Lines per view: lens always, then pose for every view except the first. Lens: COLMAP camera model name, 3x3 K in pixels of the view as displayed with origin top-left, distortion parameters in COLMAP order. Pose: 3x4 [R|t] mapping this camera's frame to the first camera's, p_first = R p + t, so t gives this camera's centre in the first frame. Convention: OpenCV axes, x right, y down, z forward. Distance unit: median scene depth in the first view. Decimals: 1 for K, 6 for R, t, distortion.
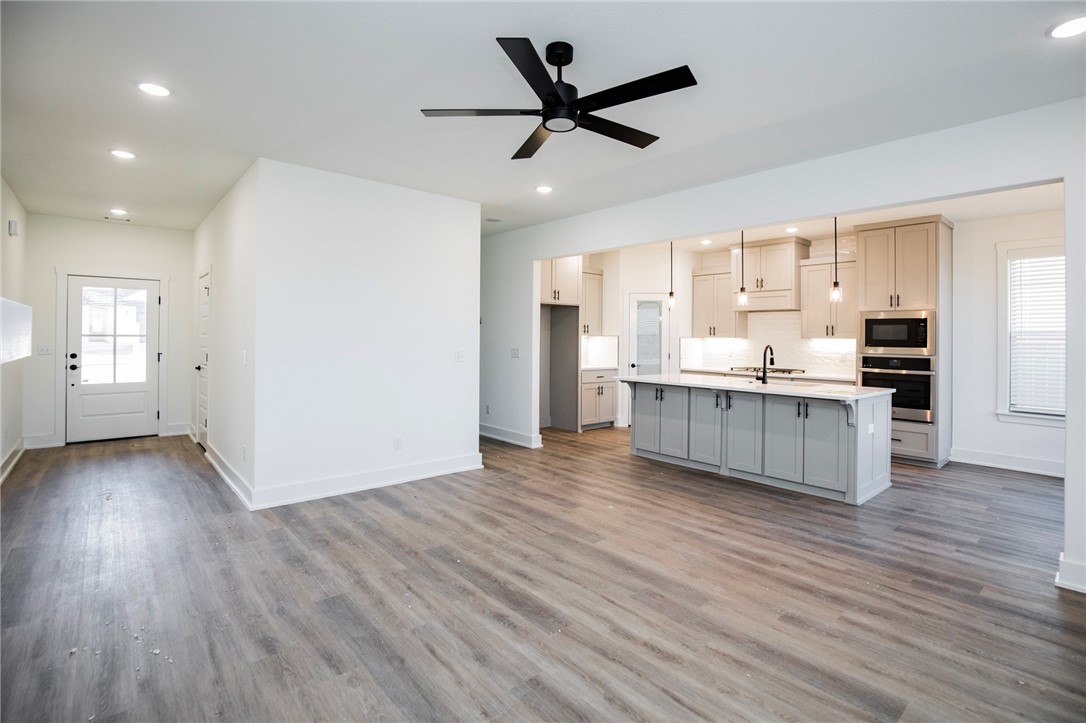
lens RADIAL K [[513.0, 0, 547.0], [0, 513.0, 334.7], [0, 0, 1]] dist [-0.030614, 0.000125]
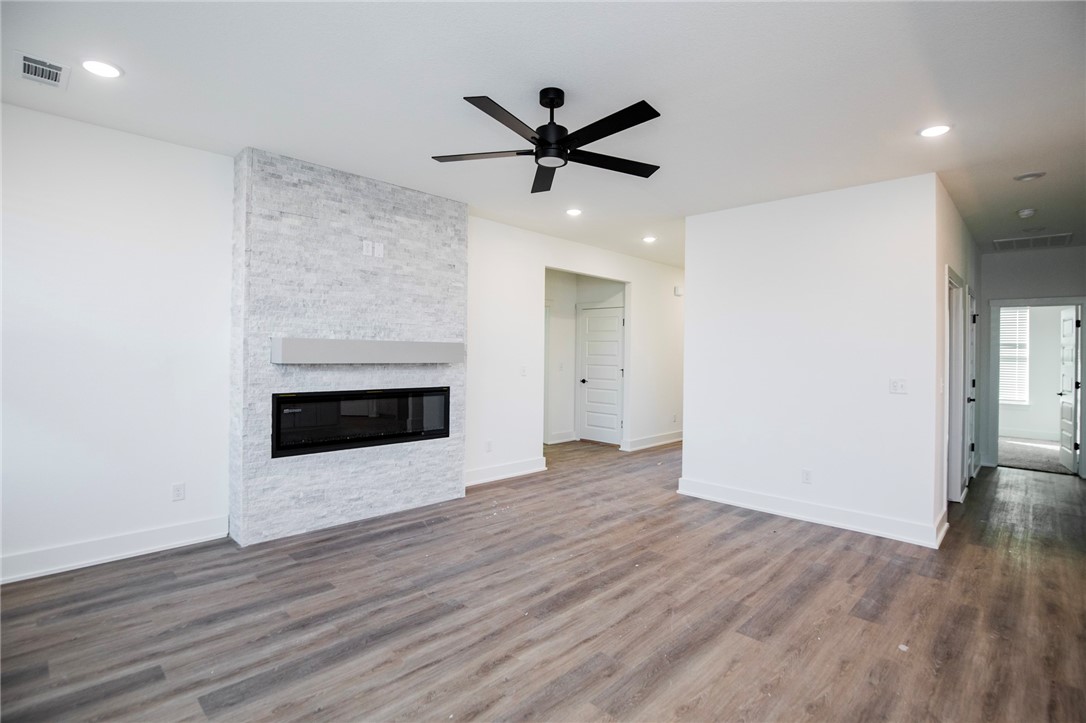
lens RADIAL K [[523.3, 0, 557.0], [0, 523.3, 348.1], [0, 0, 1]] dist [-0.025143, 0.001227]
pose [[0.093055, -0.016162, -0.995530, 0.520337], [-0.008867, 0.999815, -0.017061, 0.003937], [0.995622, 0.010415, 0.092894, 0.414553]]
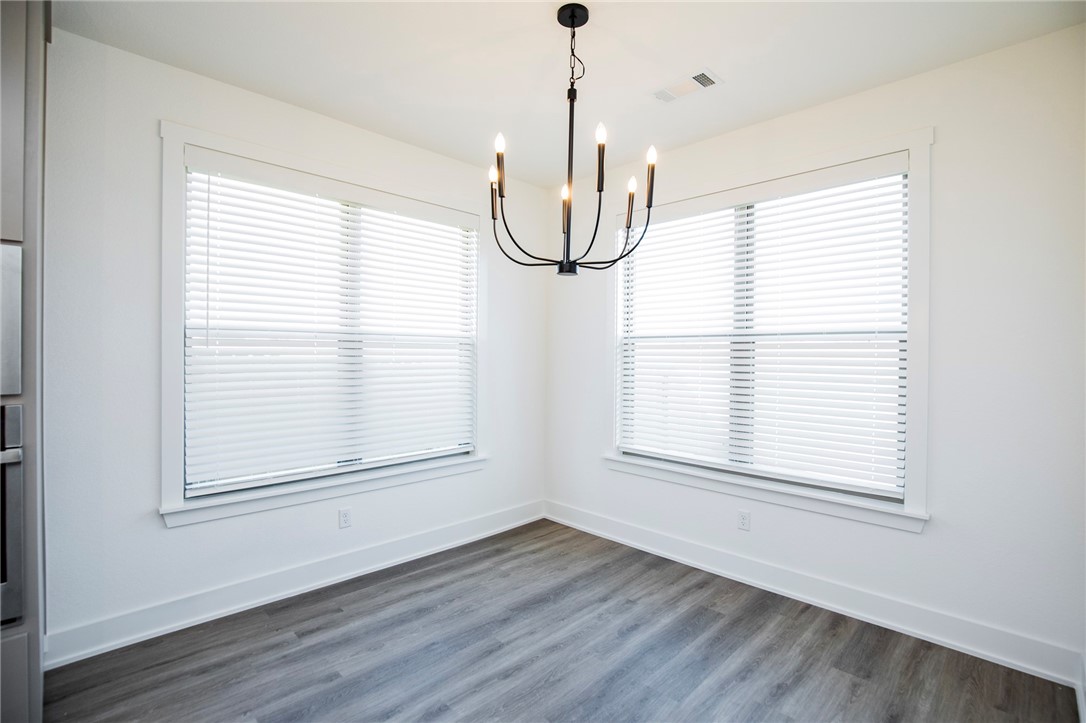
lens RADIAL K [[506.0, 0, 552.4], [0, 506.0, 354.5], [0, 0, 1]] dist [-0.027112, 0.001991]
pose [[-0.076489, -0.016073, 0.996941, 0.455616], [-0.019262, 0.999707, 0.014640, 0.007157], [-0.996884, -0.018084, -0.076776, 0.709079]]
